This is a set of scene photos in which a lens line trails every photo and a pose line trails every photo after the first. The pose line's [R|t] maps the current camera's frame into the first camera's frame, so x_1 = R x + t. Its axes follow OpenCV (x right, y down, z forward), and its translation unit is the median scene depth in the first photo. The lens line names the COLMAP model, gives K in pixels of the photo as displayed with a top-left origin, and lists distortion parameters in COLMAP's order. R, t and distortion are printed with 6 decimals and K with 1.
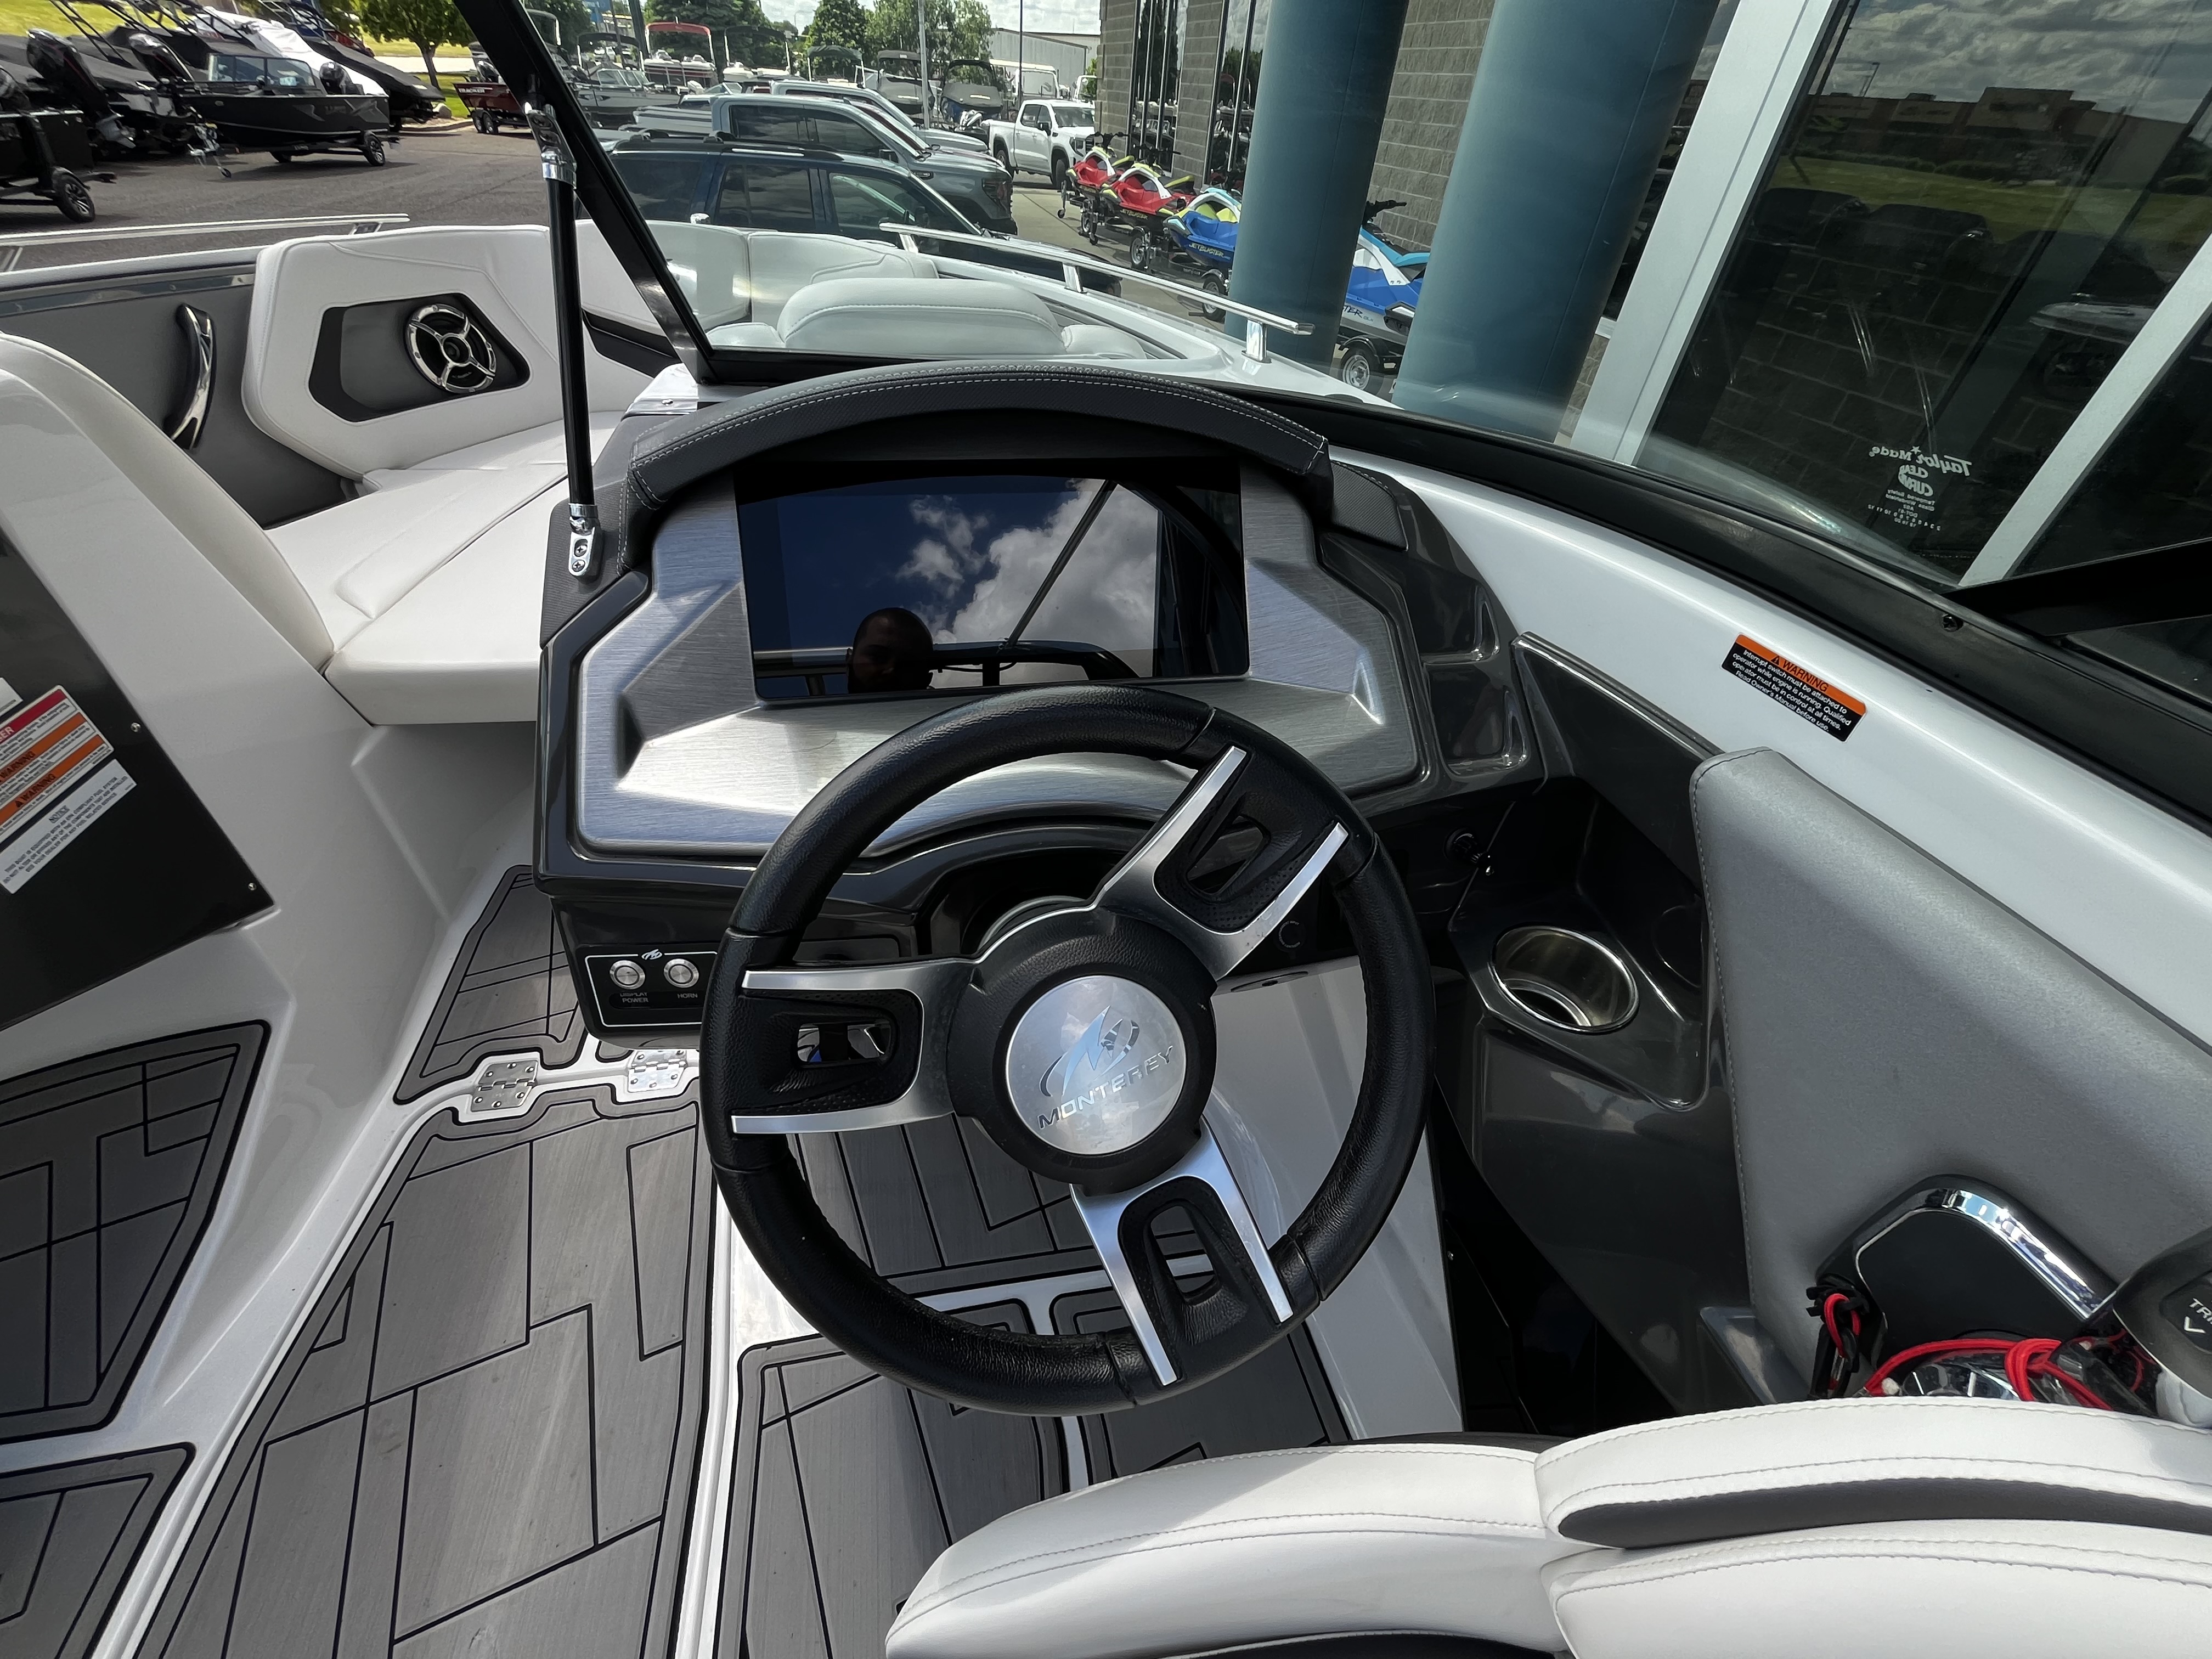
lens RADIAL K [[895.1, 0, 1101.4], [0, 895.1, 826.1], [0, 0, 1]] dist [-0.002715, 0.000138]
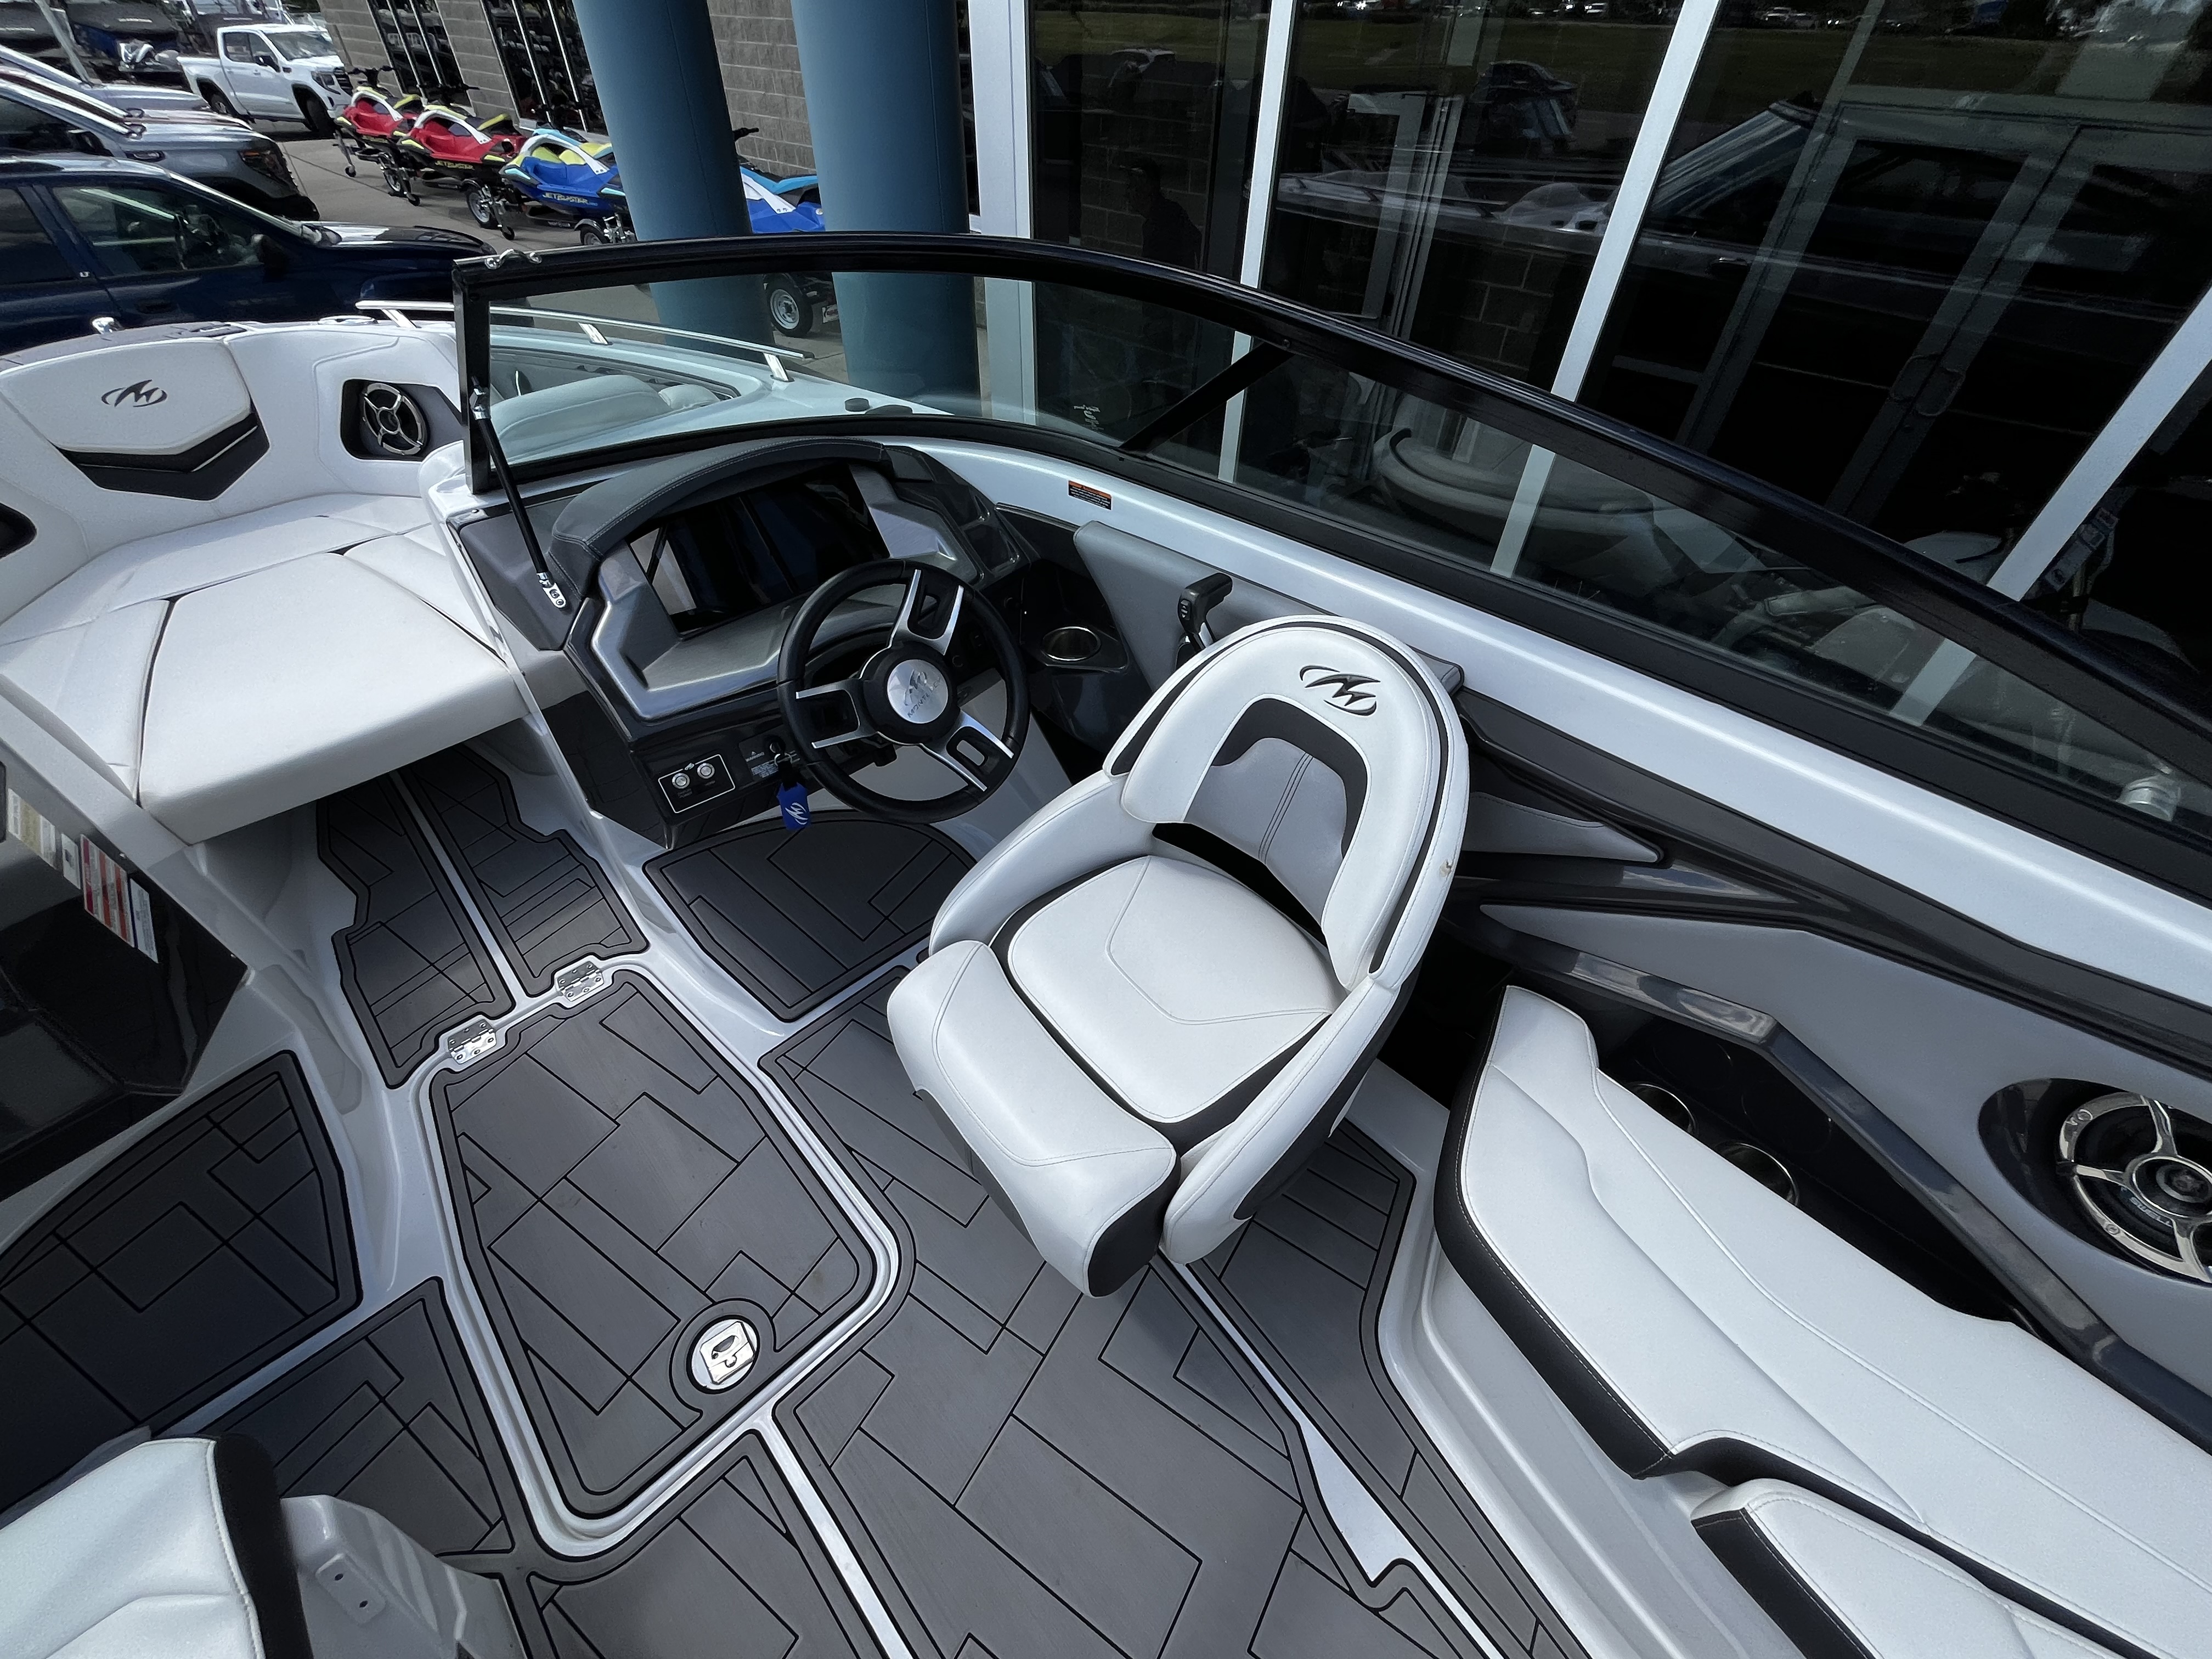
lens RADIAL K [[895.1, 0, 1101.6], [0, 895.1, 824.8], [0, 0, 1]] dist [-0.002715, 0.000138]
pose [[0.834310, -0.408269, 0.370462, -0.128728], [0.377583, 0.912806, 0.155613, 0.074570], [-0.401693, 0.010050, 0.915719, -0.317746]]
